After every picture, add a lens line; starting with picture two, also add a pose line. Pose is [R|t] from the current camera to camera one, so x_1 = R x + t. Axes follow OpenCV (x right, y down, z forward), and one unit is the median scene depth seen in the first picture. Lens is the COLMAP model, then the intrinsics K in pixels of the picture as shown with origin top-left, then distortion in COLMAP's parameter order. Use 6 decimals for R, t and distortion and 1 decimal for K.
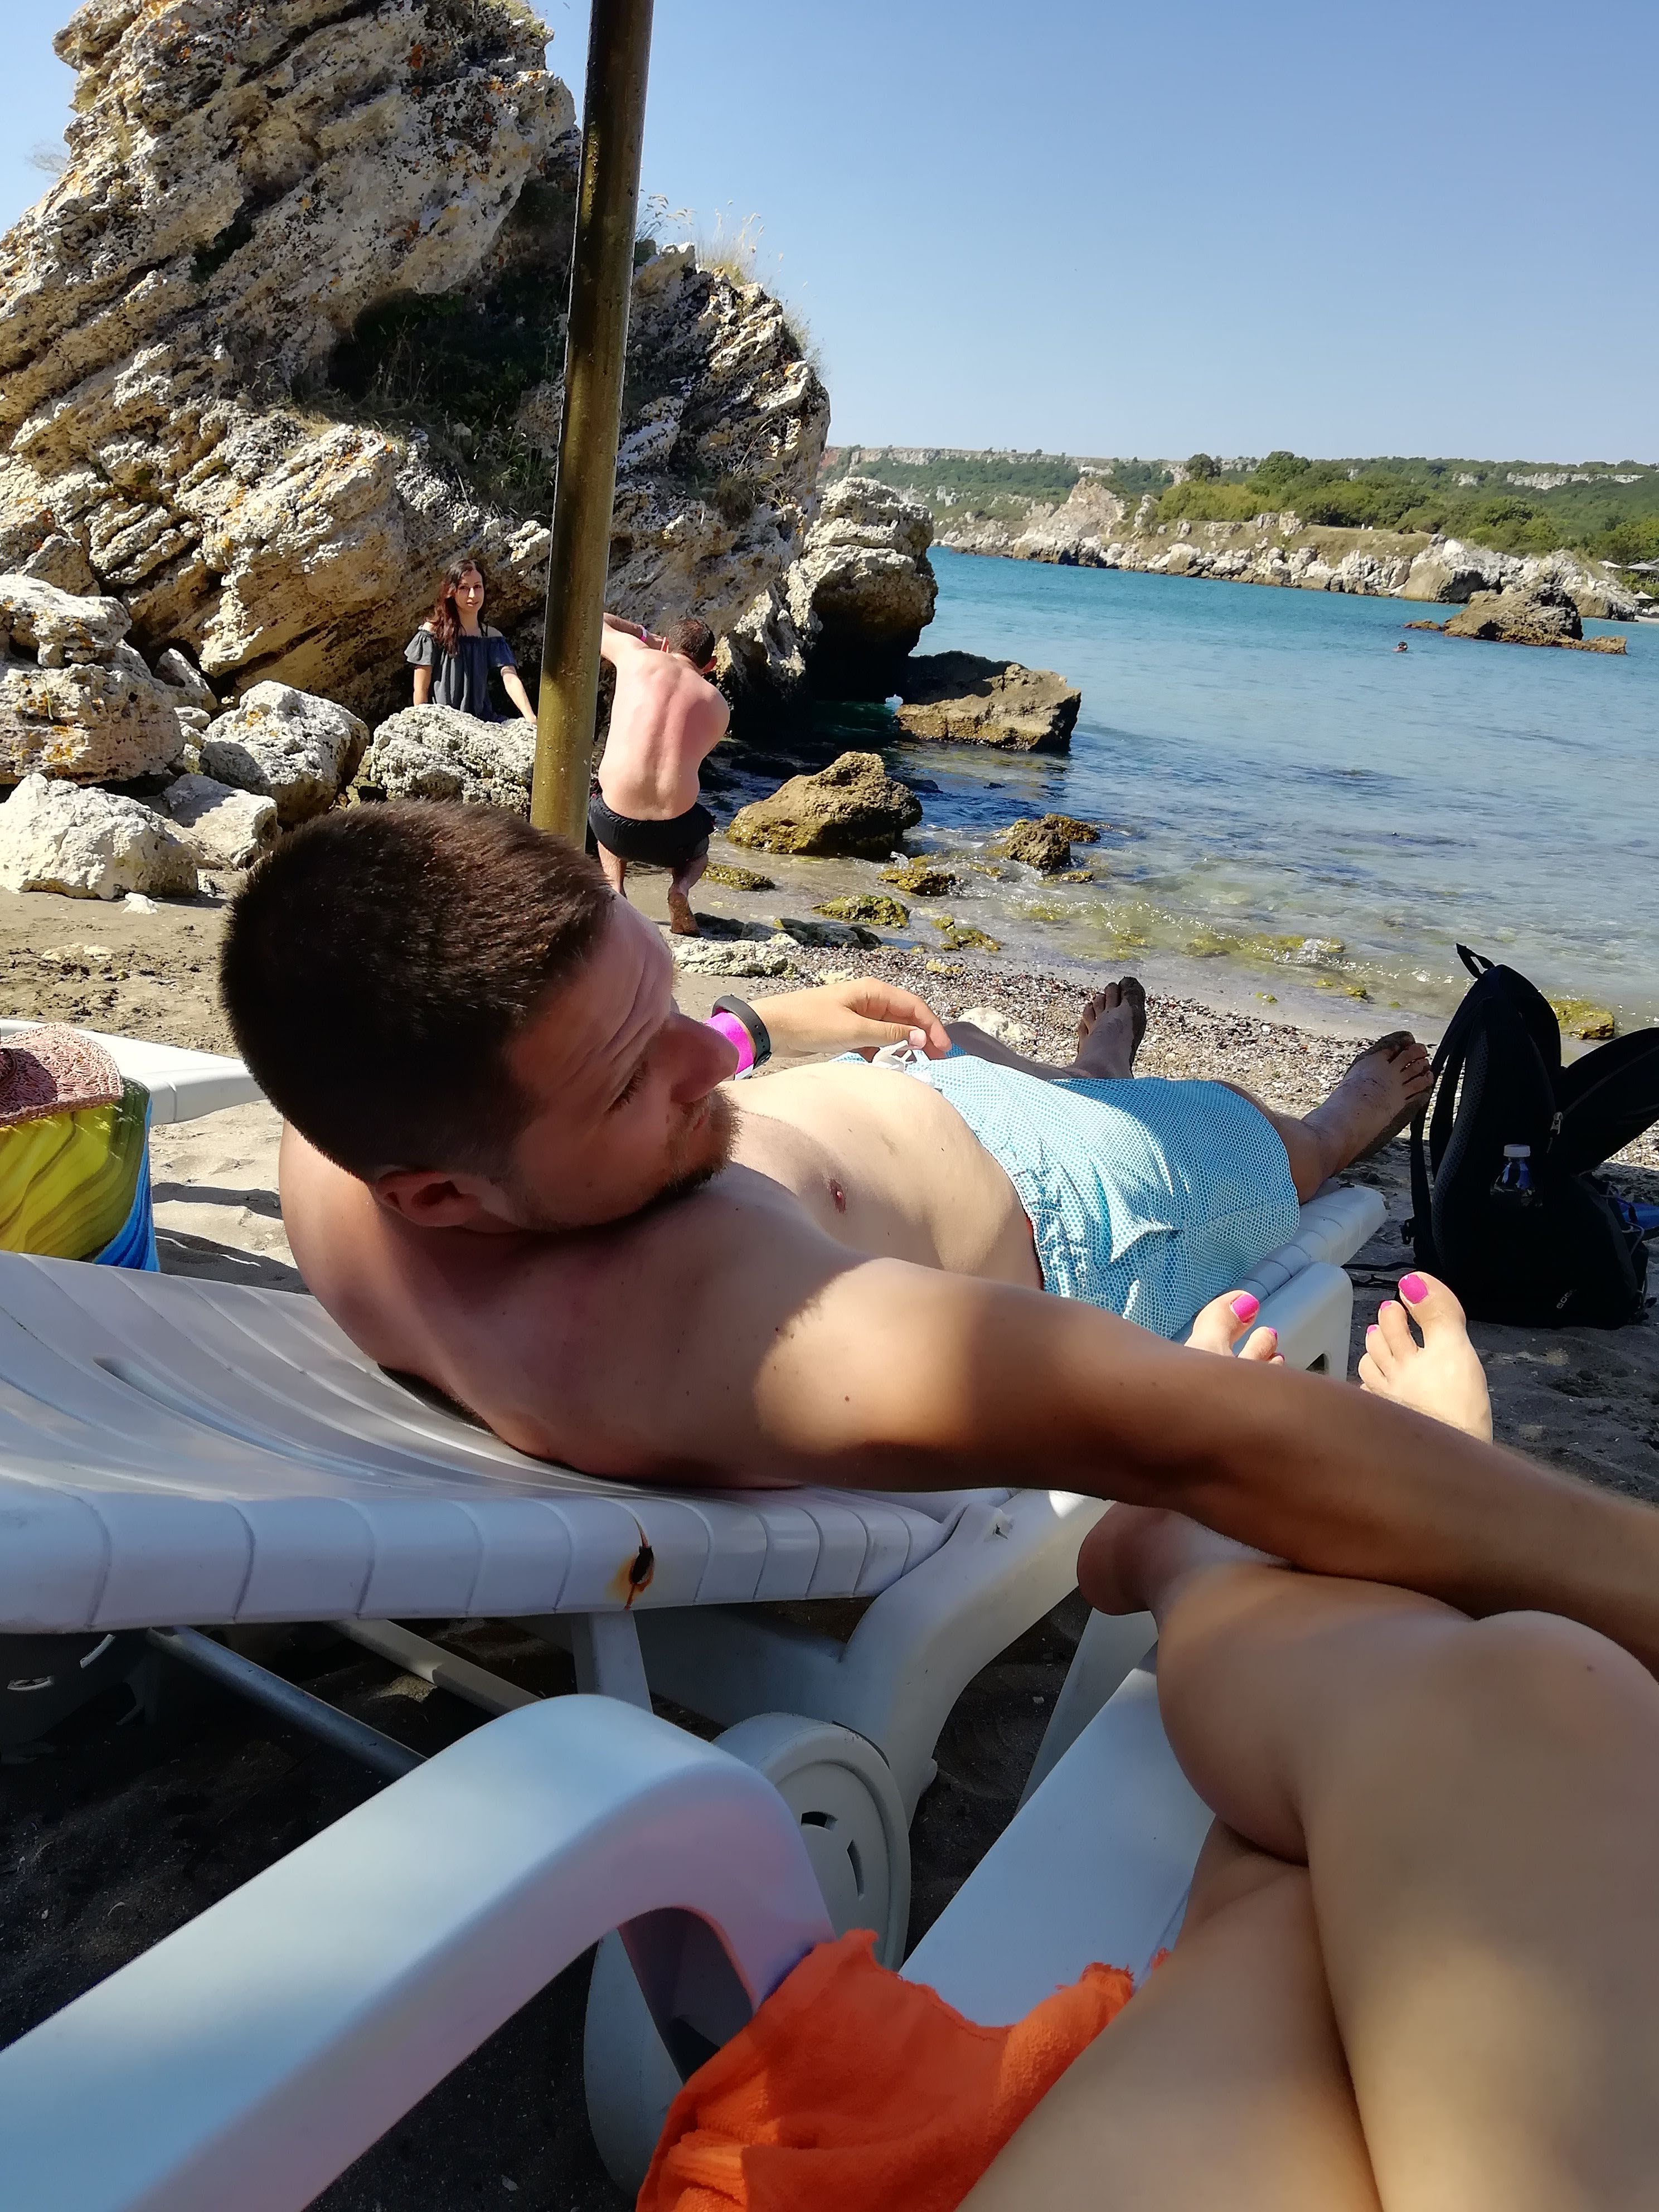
lens RADIAL K [[1804.1, 0, 805.8], [0, 1804.1, 1107.0], [0, 0, 1]] dist [-0.014610, 0.044048]
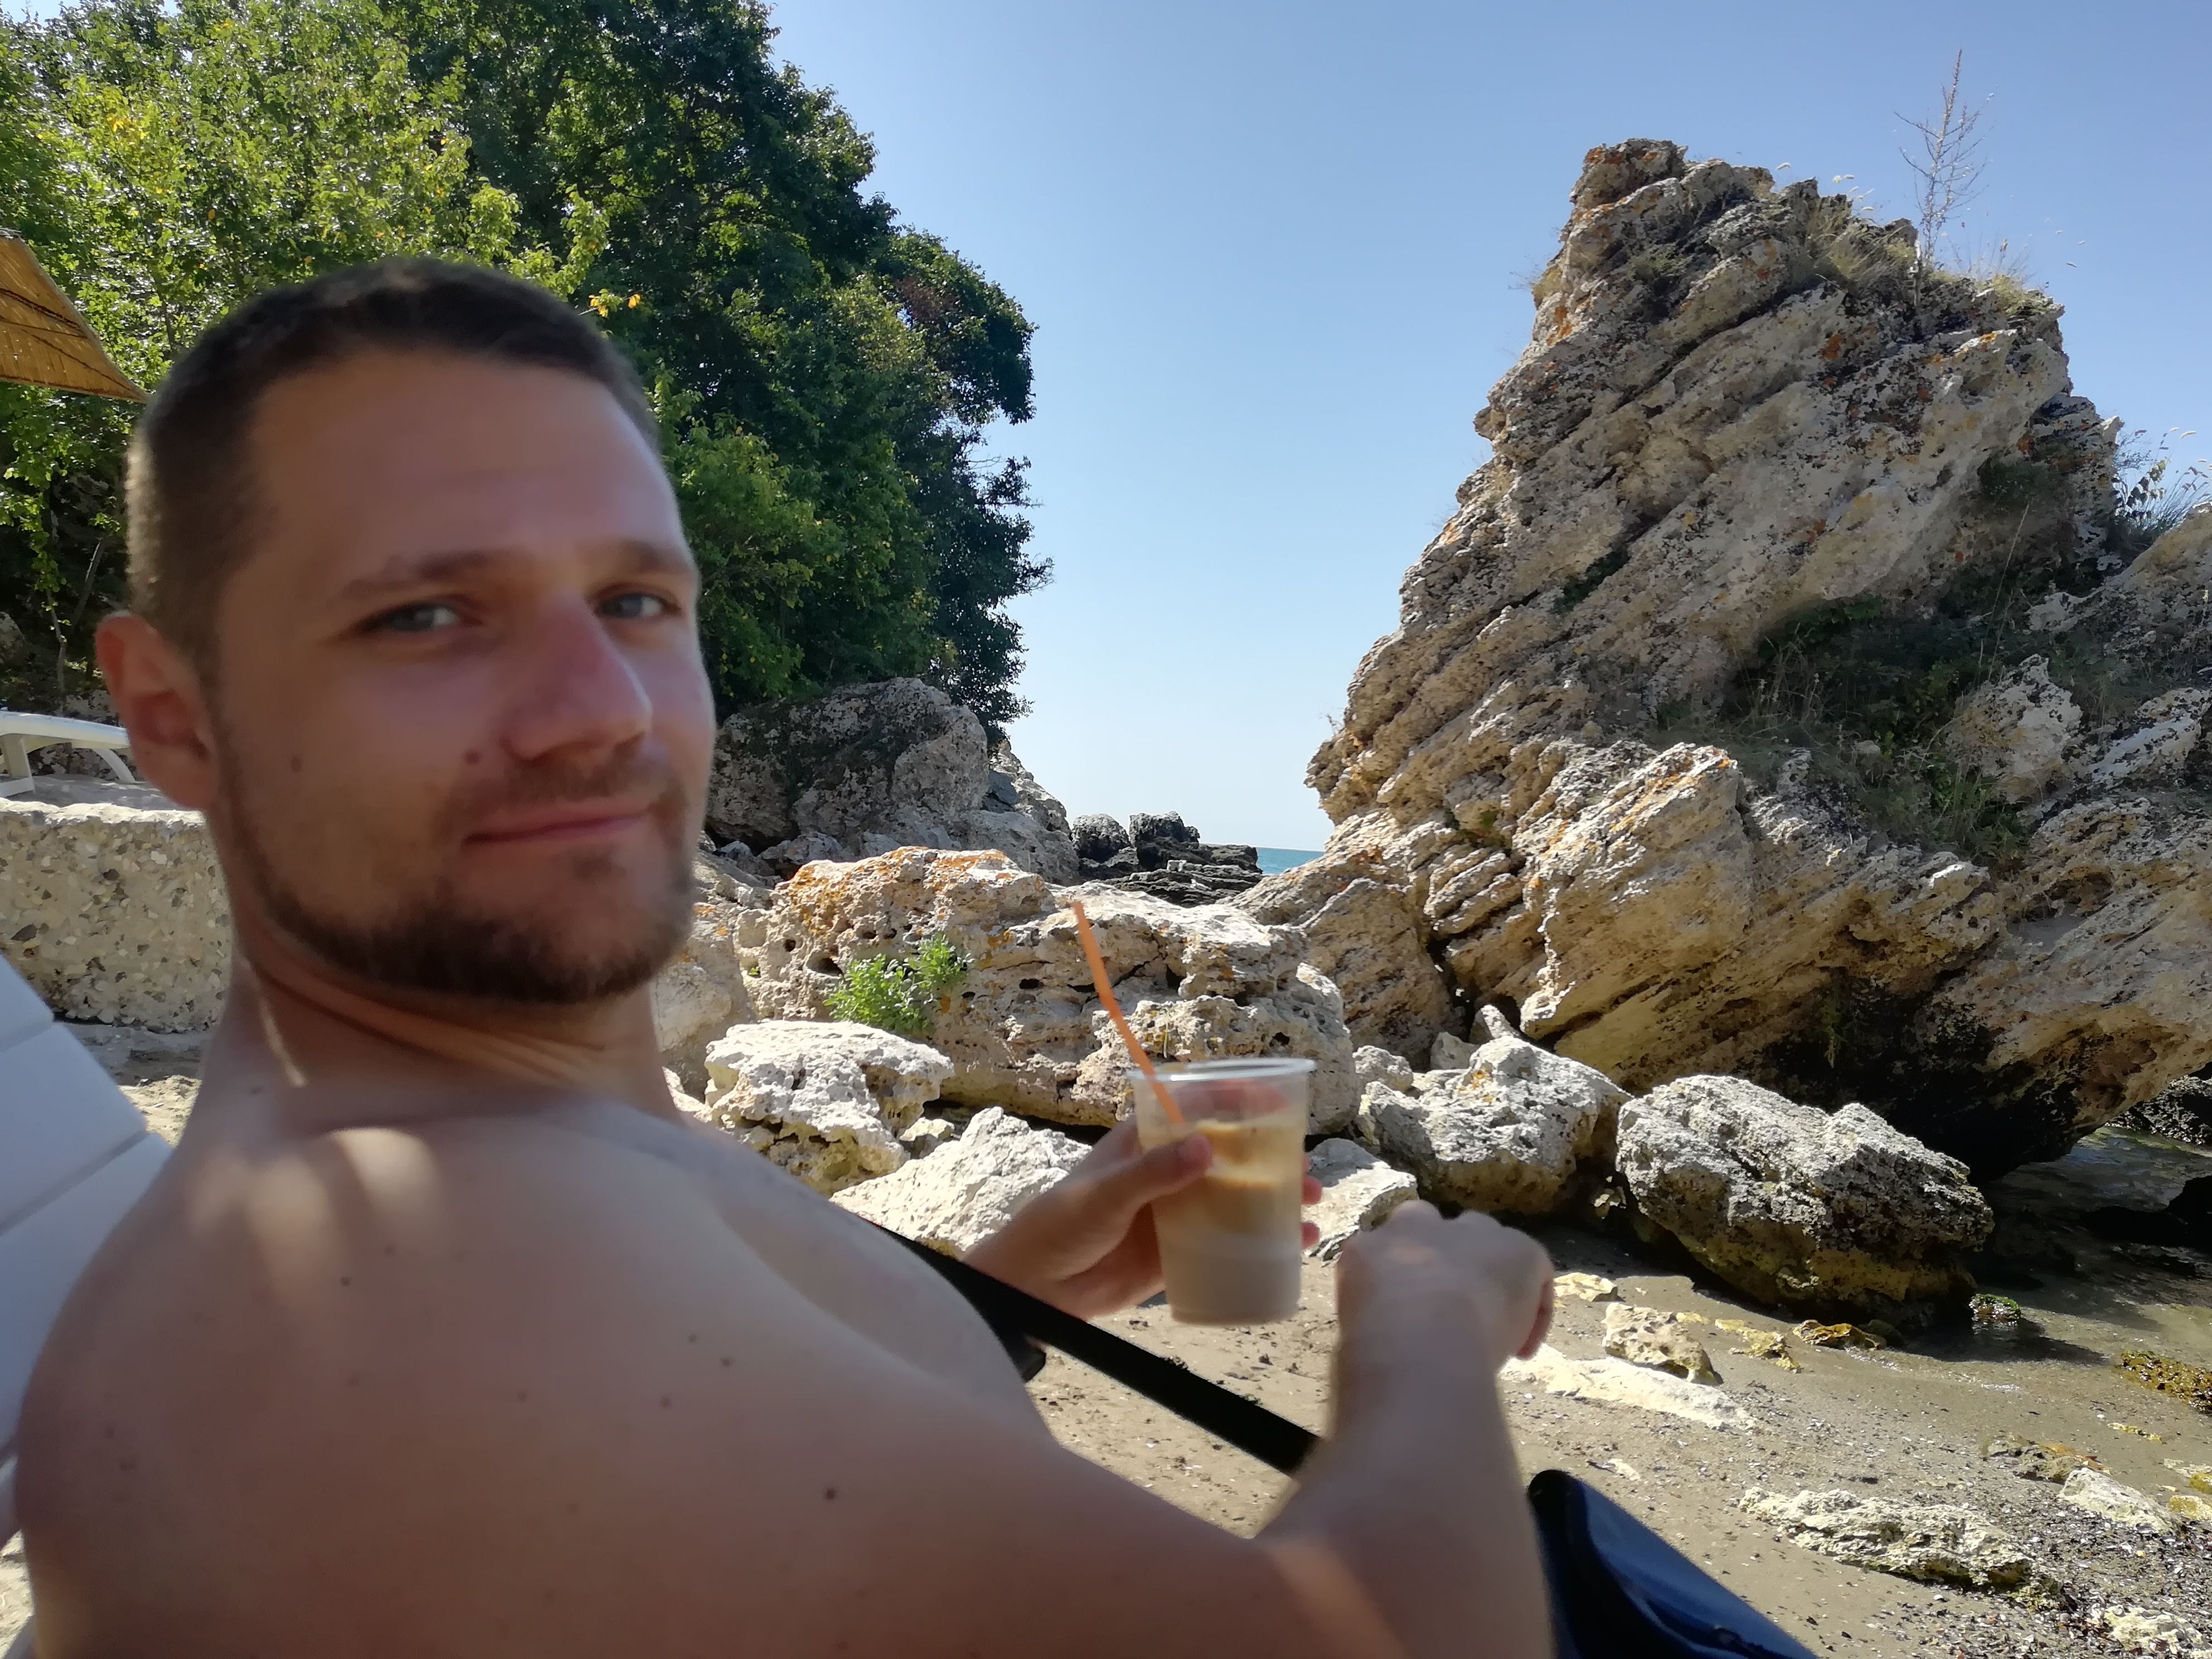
lens RADIAL K [[1804.1, 0, 1097.9], [0, 1804.1, 840.9], [0, 0, 1]] dist [-0.014610, 0.044048]
pose [[0.738757, -0.038632, -0.672864, 0.092802], [-0.205533, 0.937886, -0.279509, -0.048726], [0.641868, 0.344785, 0.684930, 0.263844]]
